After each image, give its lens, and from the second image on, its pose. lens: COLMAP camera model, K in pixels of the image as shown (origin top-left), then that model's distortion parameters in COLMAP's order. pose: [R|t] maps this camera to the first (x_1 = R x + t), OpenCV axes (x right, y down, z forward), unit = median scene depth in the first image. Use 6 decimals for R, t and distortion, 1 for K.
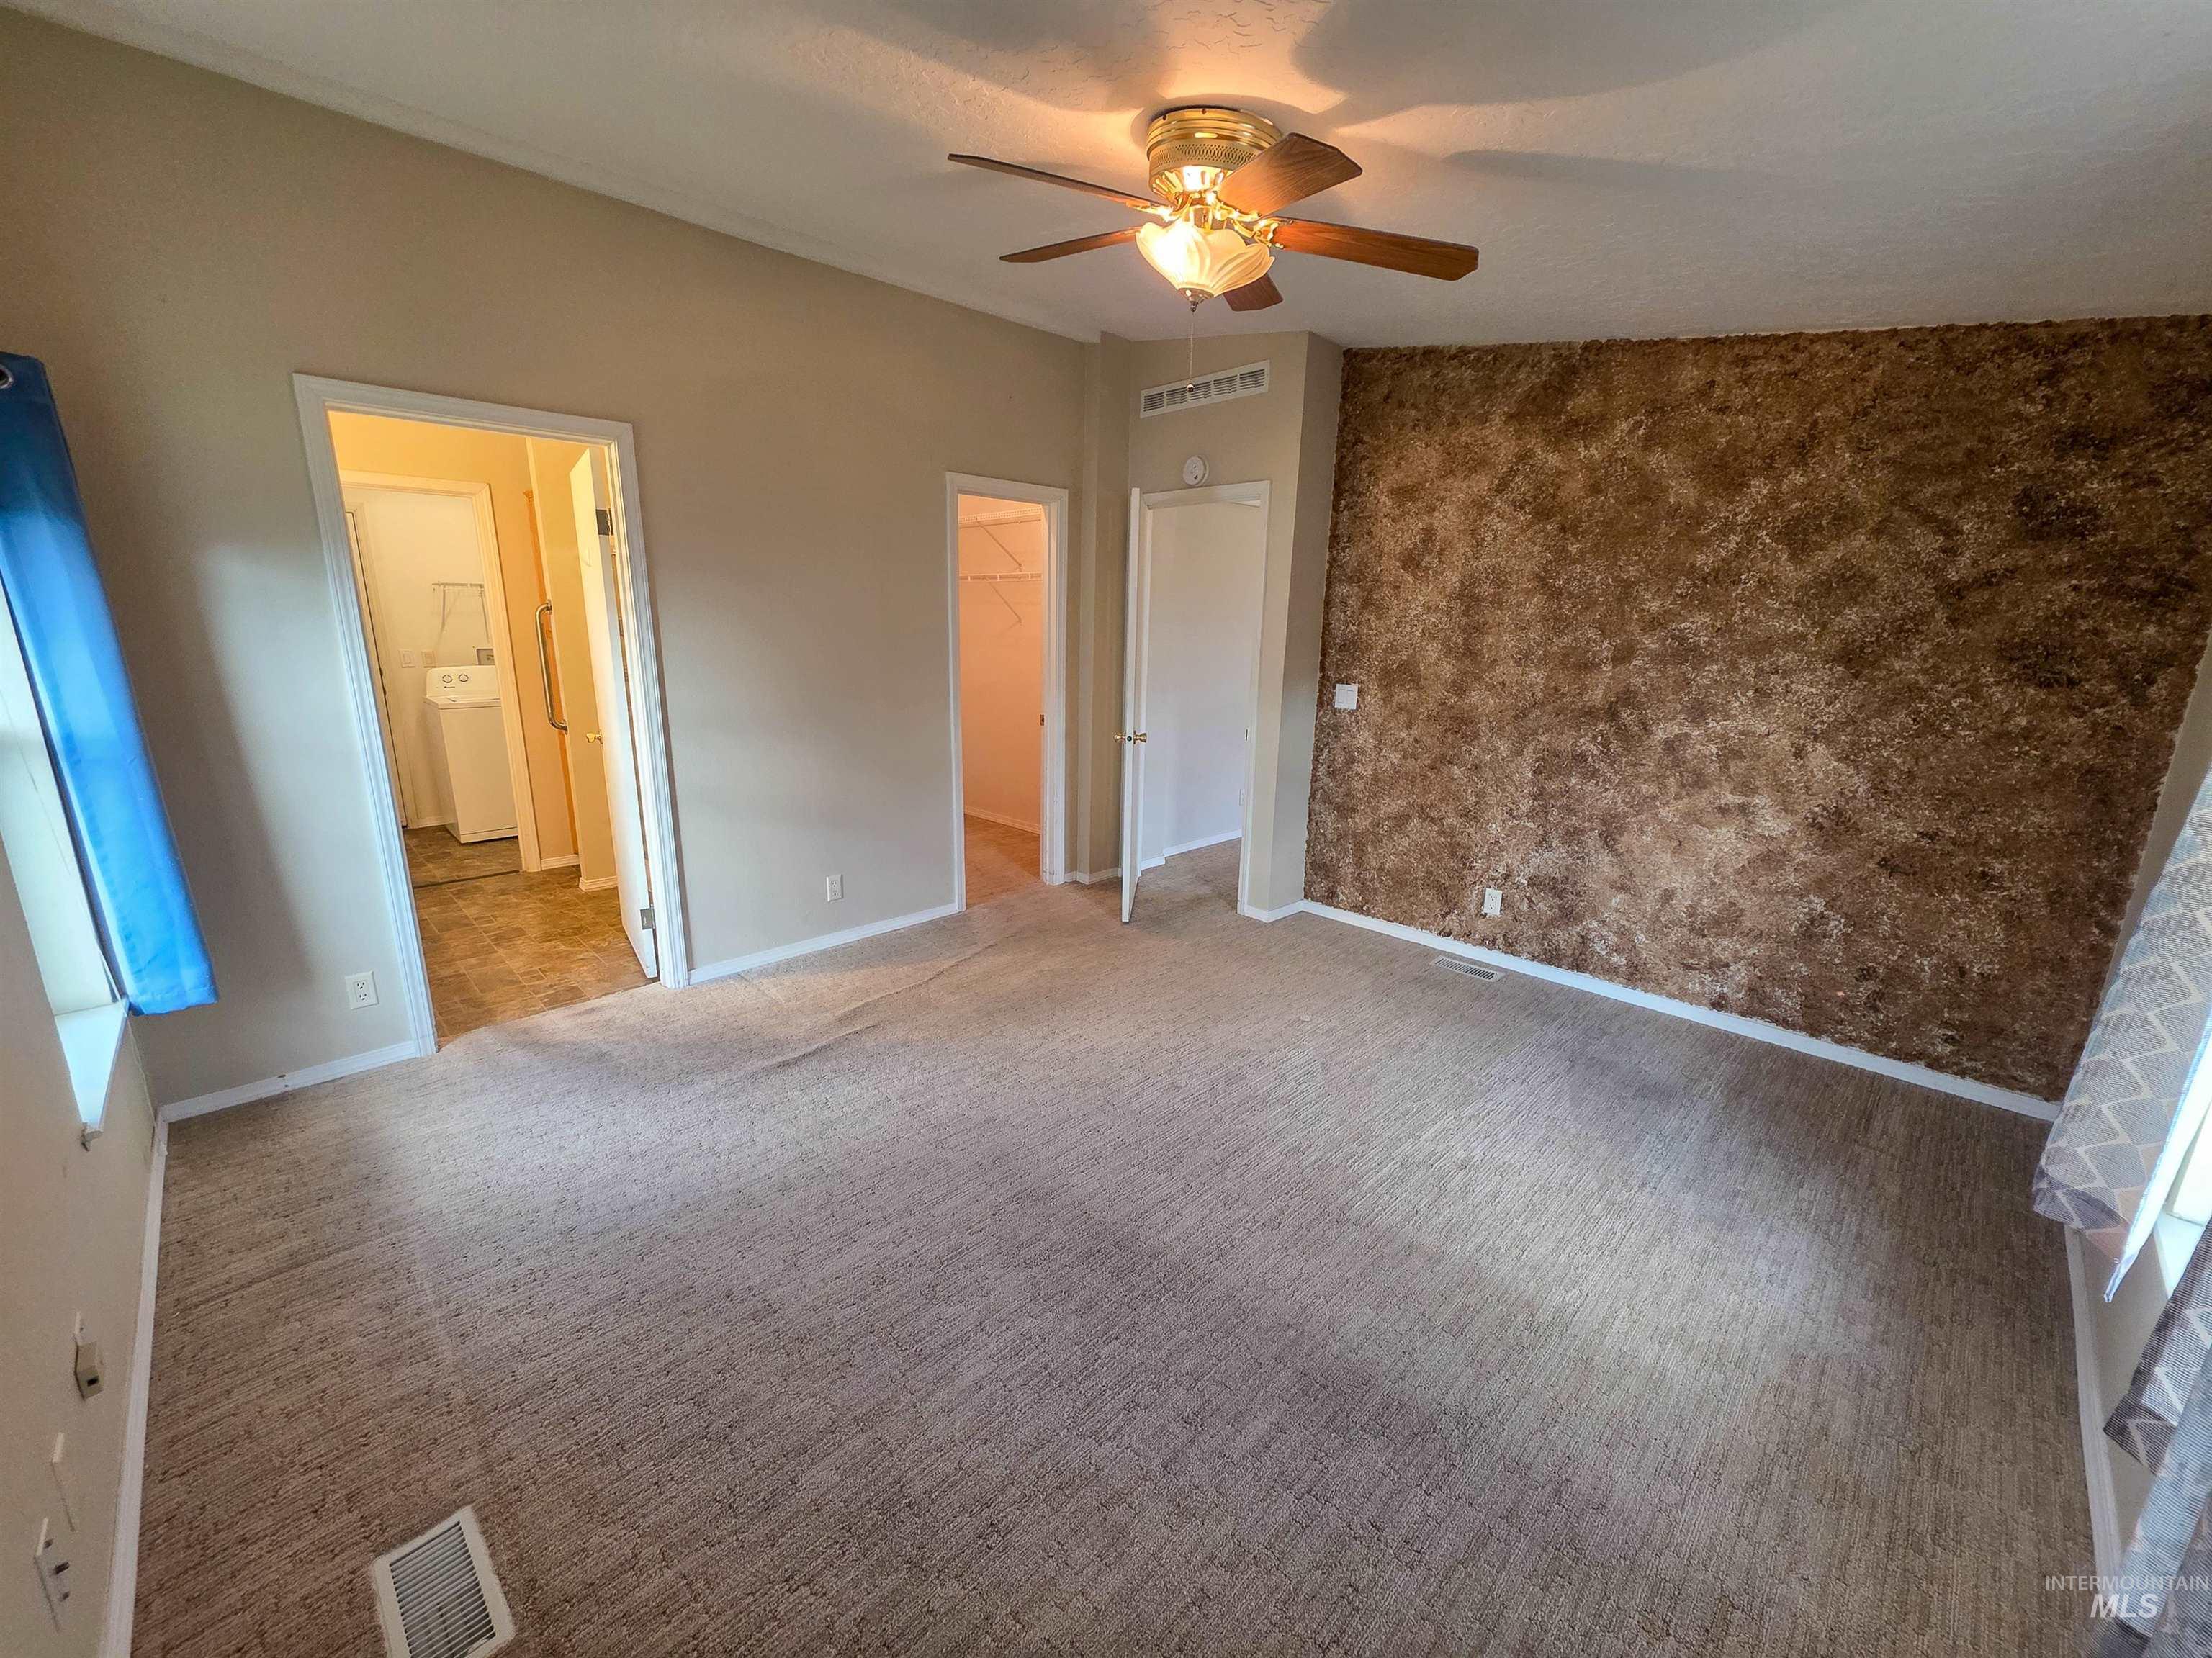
lens RADIAL K [[876.9, 0, 1093.9], [0, 876.9, 824.2], [0, 0, 1]] dist [0.000706, -0.000246]
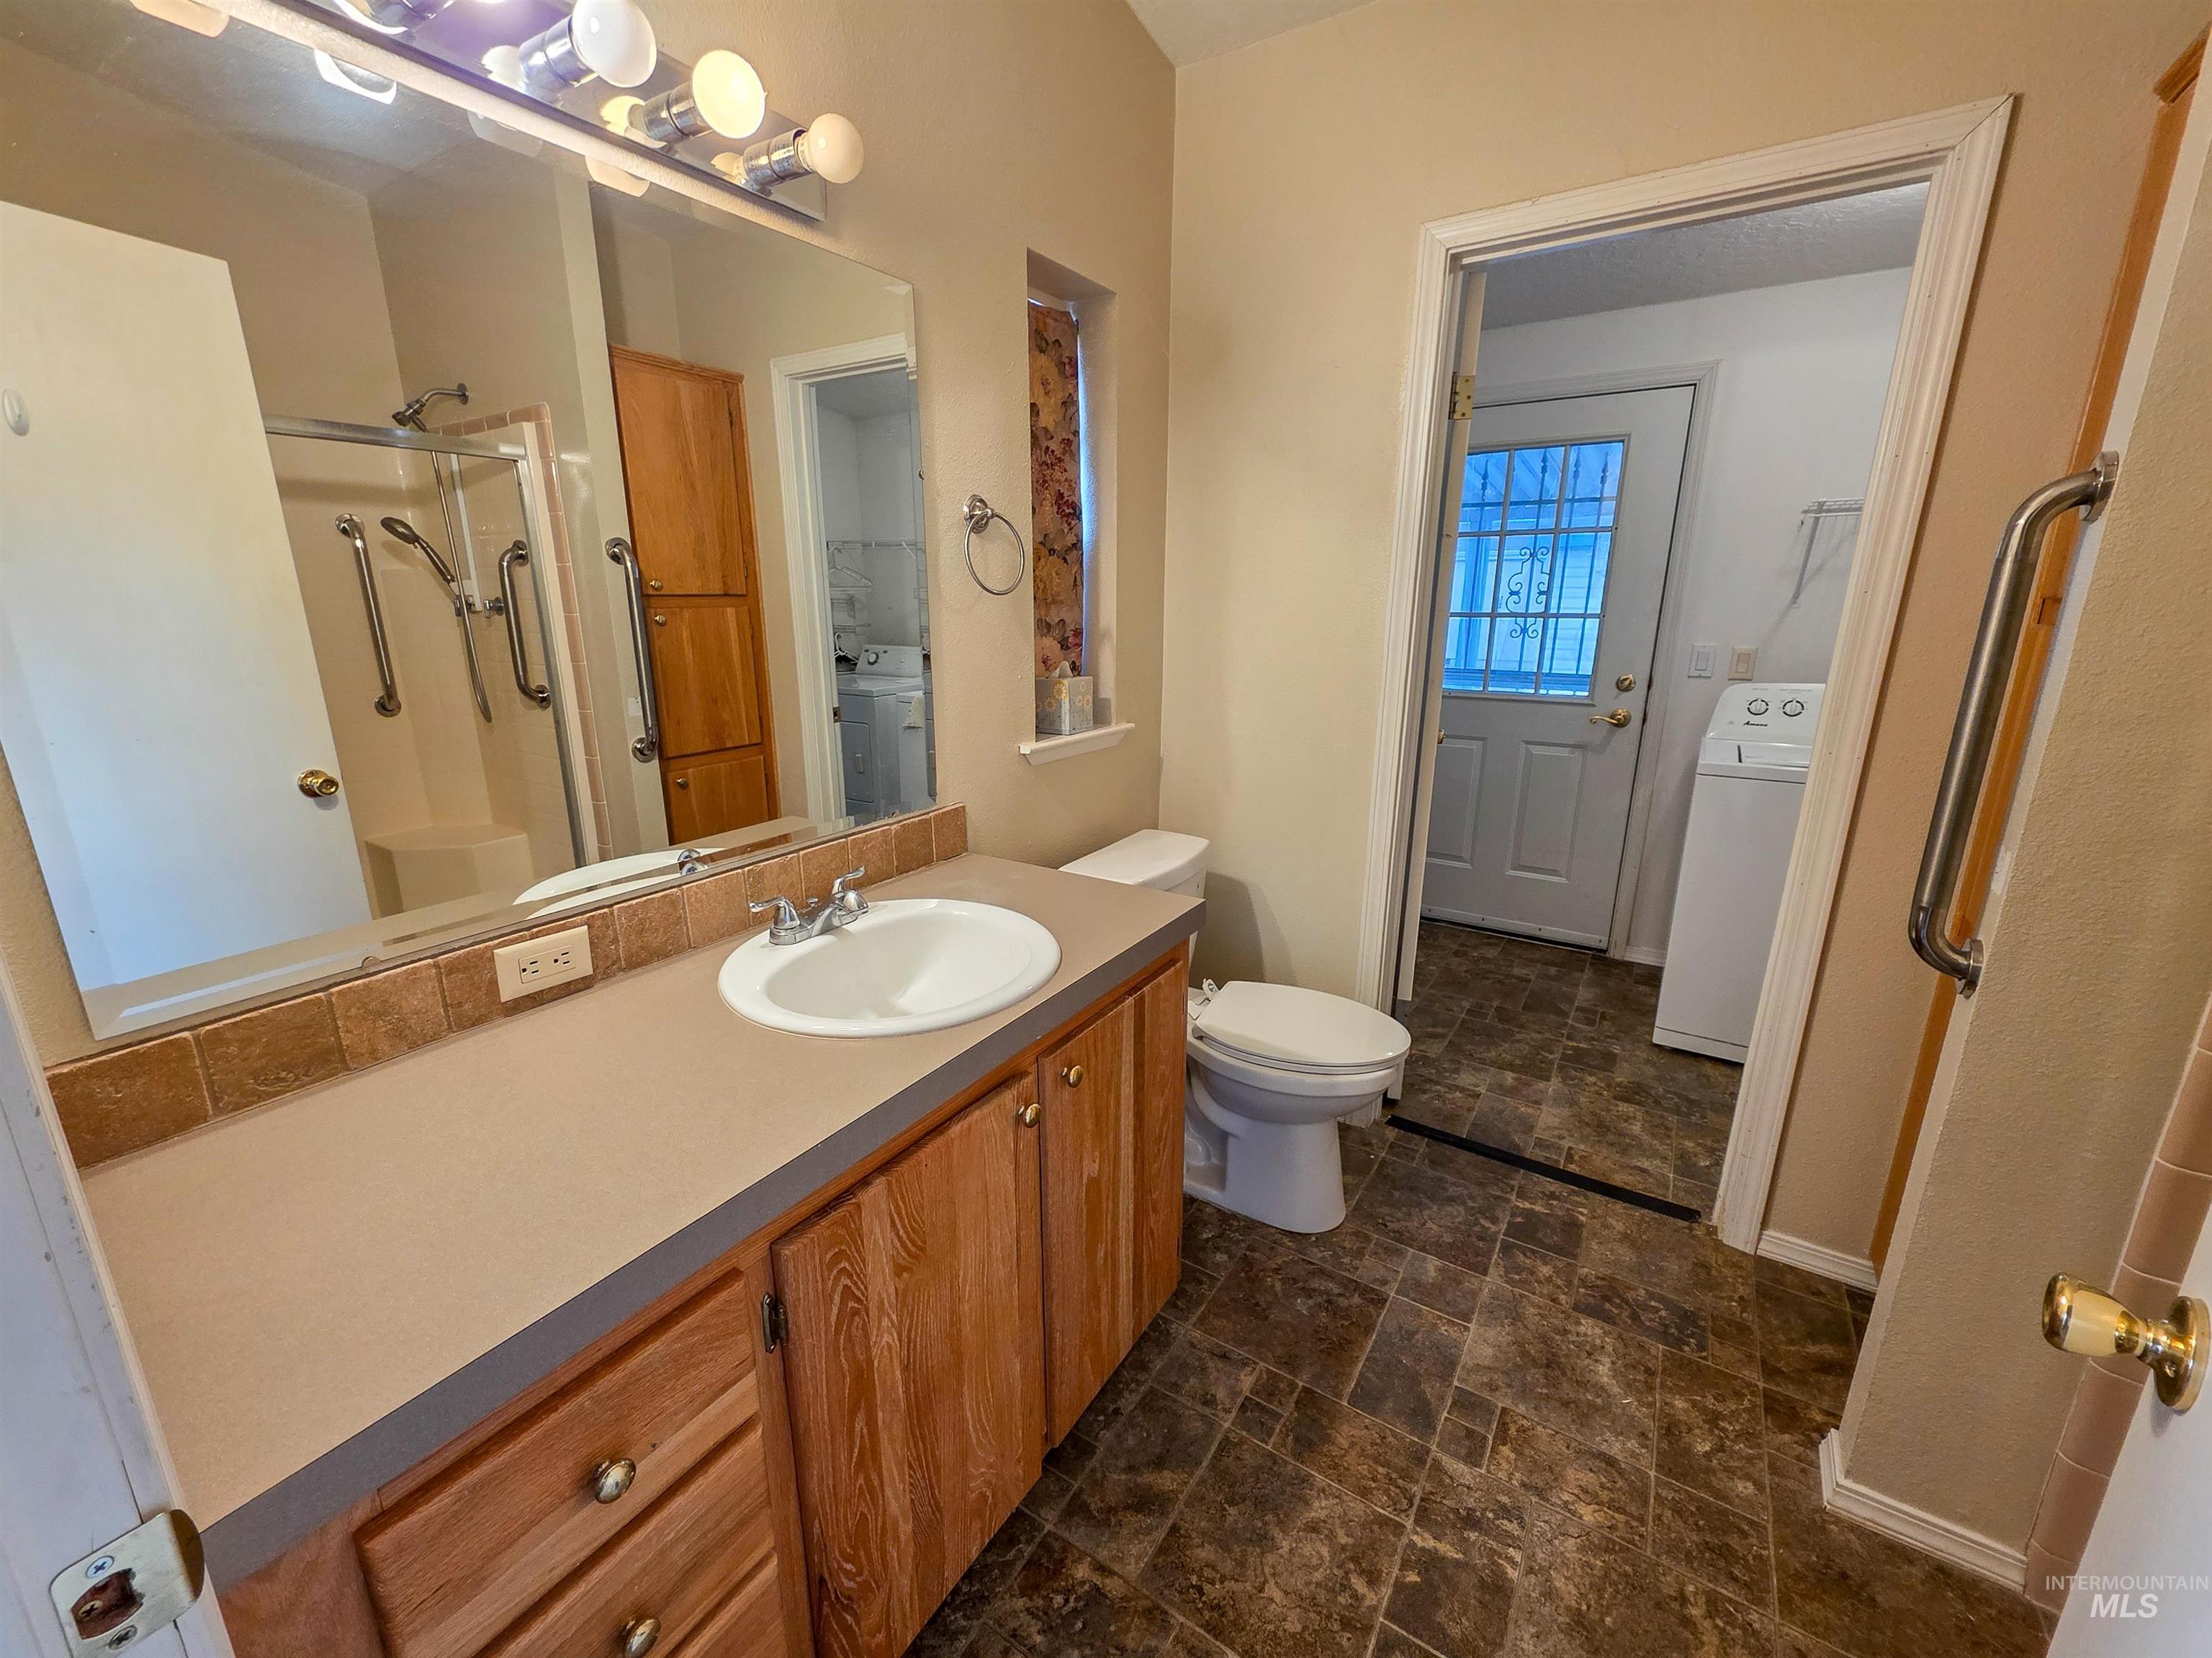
lens RADIAL K [[876.9, 0, 1093.9], [0, 876.9, 824.2], [0, 0, 1]] dist [0.000706, -0.000246]
pose [[0.202174, 0.233867, -0.951016, -0.395261], [-0.220286, 0.957045, 0.188520, -0.136235], [0.954253, 0.171382, 0.245007, 0.642817]]
